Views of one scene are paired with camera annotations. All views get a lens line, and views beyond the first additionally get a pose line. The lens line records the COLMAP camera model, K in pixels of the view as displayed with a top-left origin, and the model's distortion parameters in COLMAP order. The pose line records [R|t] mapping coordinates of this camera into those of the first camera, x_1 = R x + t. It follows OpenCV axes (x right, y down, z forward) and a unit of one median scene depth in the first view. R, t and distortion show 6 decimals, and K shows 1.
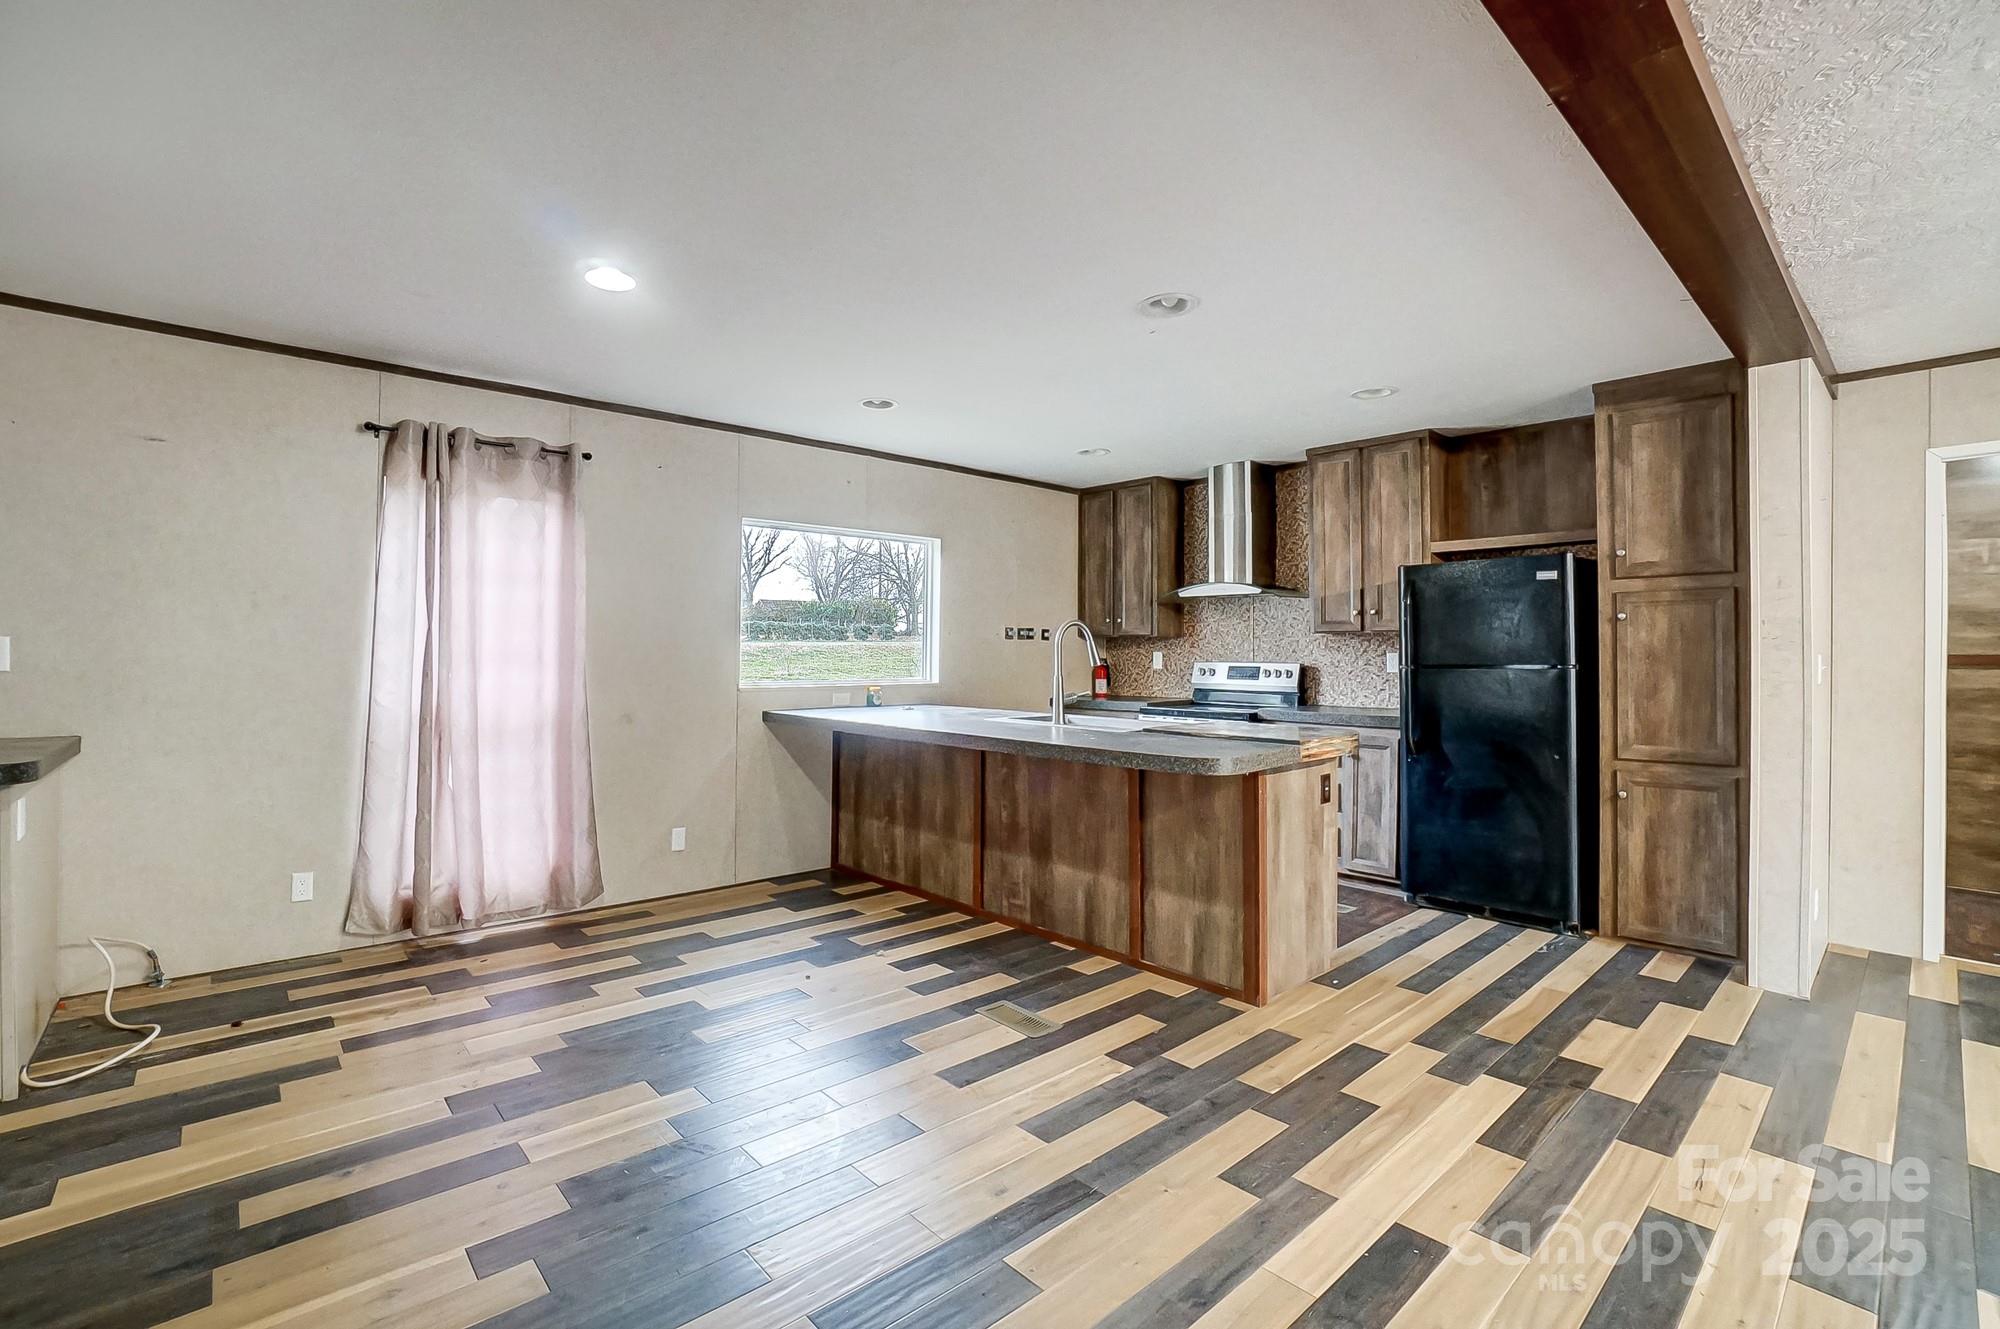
lens RADIAL K [[870.6, 0, 983.2], [0, 870.6, 656.9], [0, 0, 1]] dist [-0.007076, 0.003613]
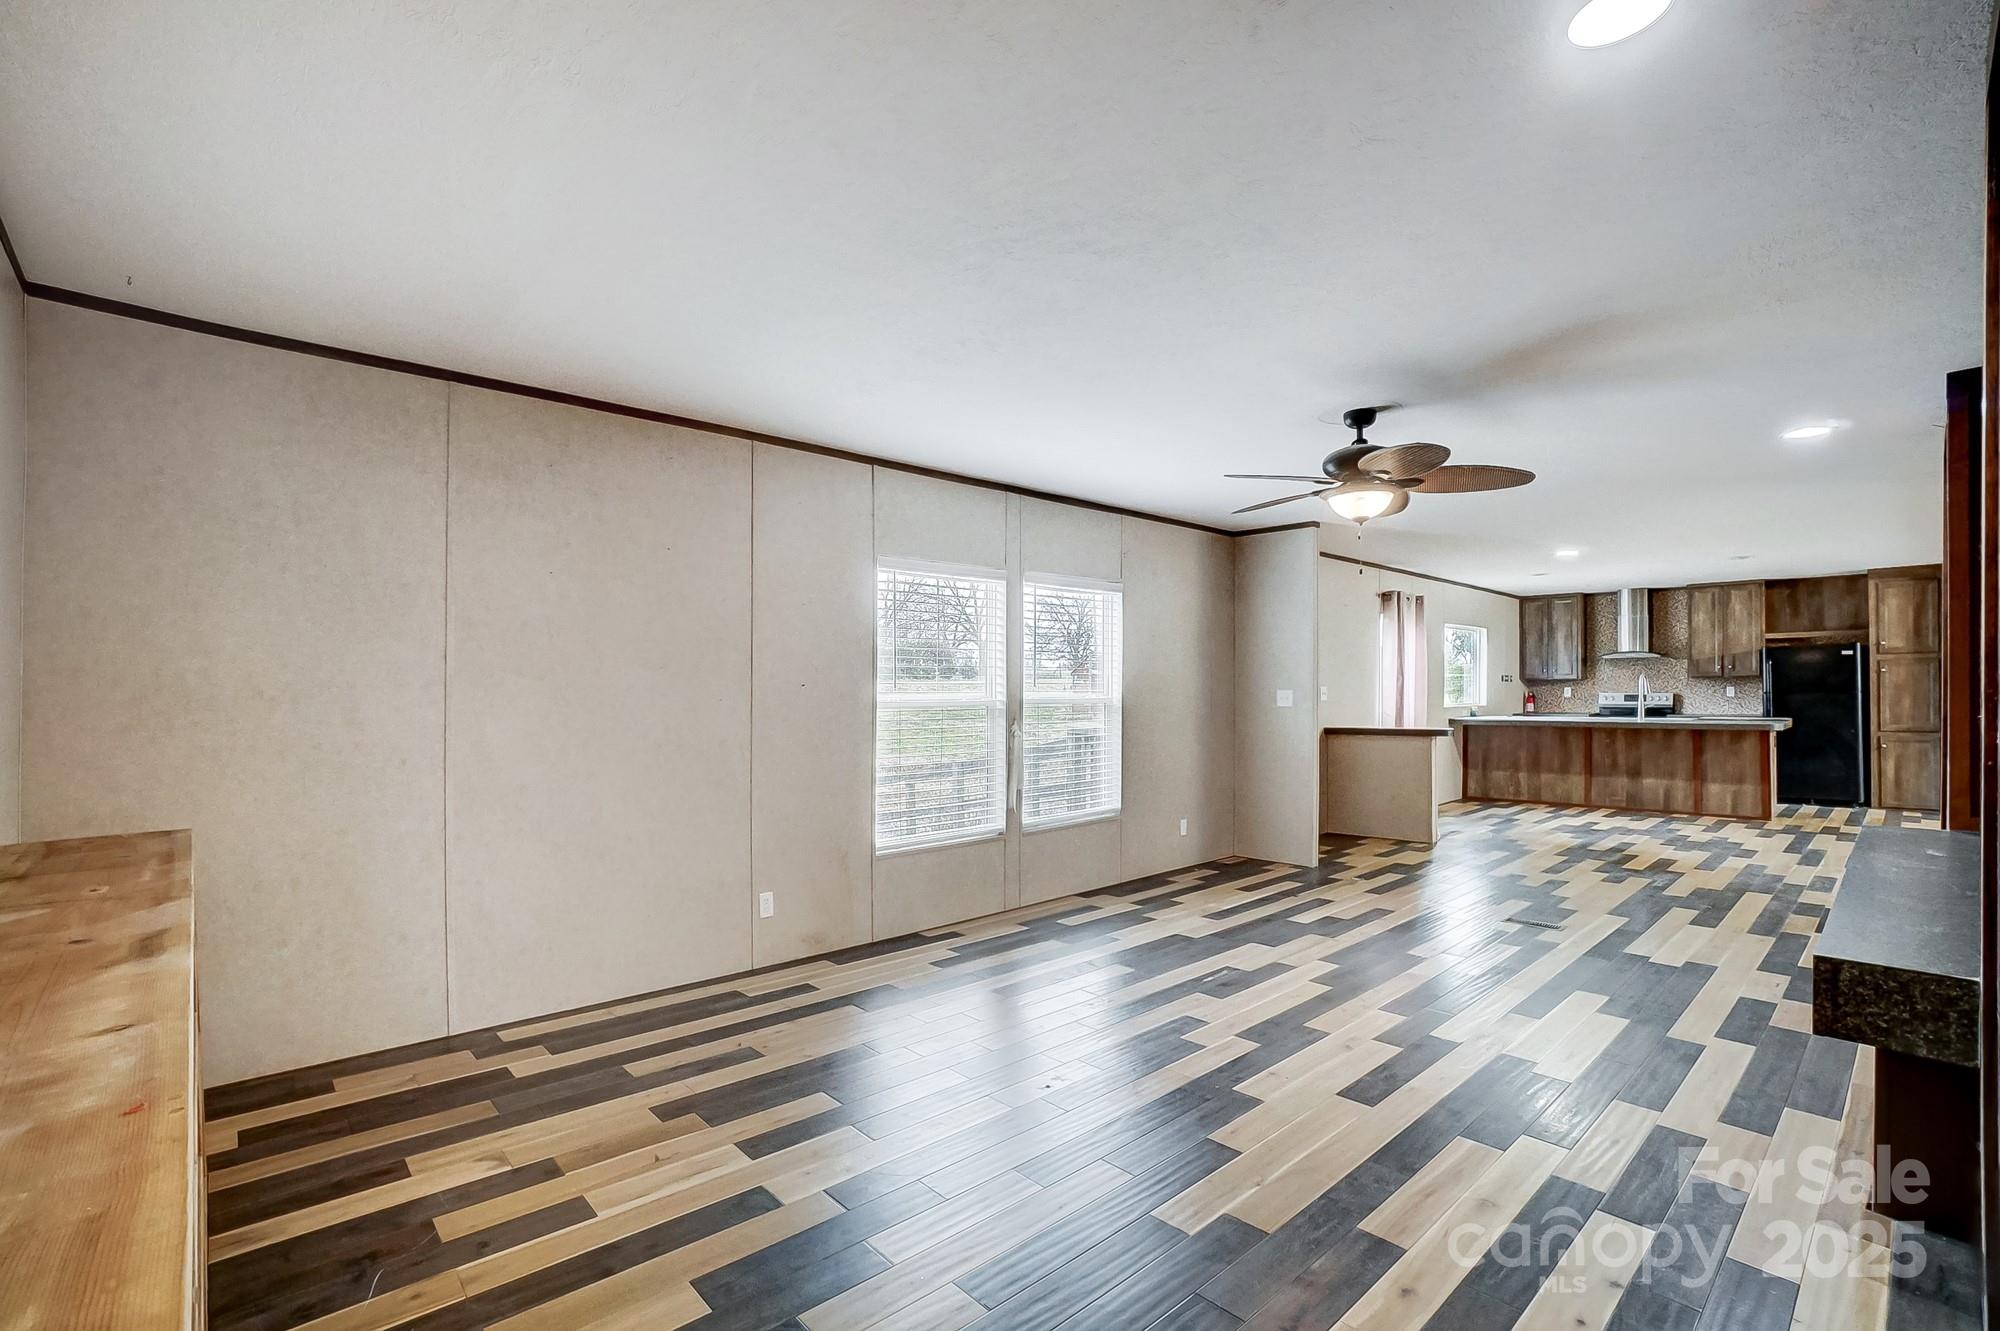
lens RADIAL K [[870.6, 0, 996.9], [0, 870.6, 695.4], [0, 0, 1]] dist [-0.007076, 0.003613]
pose [[0.999599, -0.007056, 0.027413, -1.408882], [0.007111, 0.999973, -0.001930, 0.007371], [-0.027398, 0.002124, 0.999622, -1.043593]]
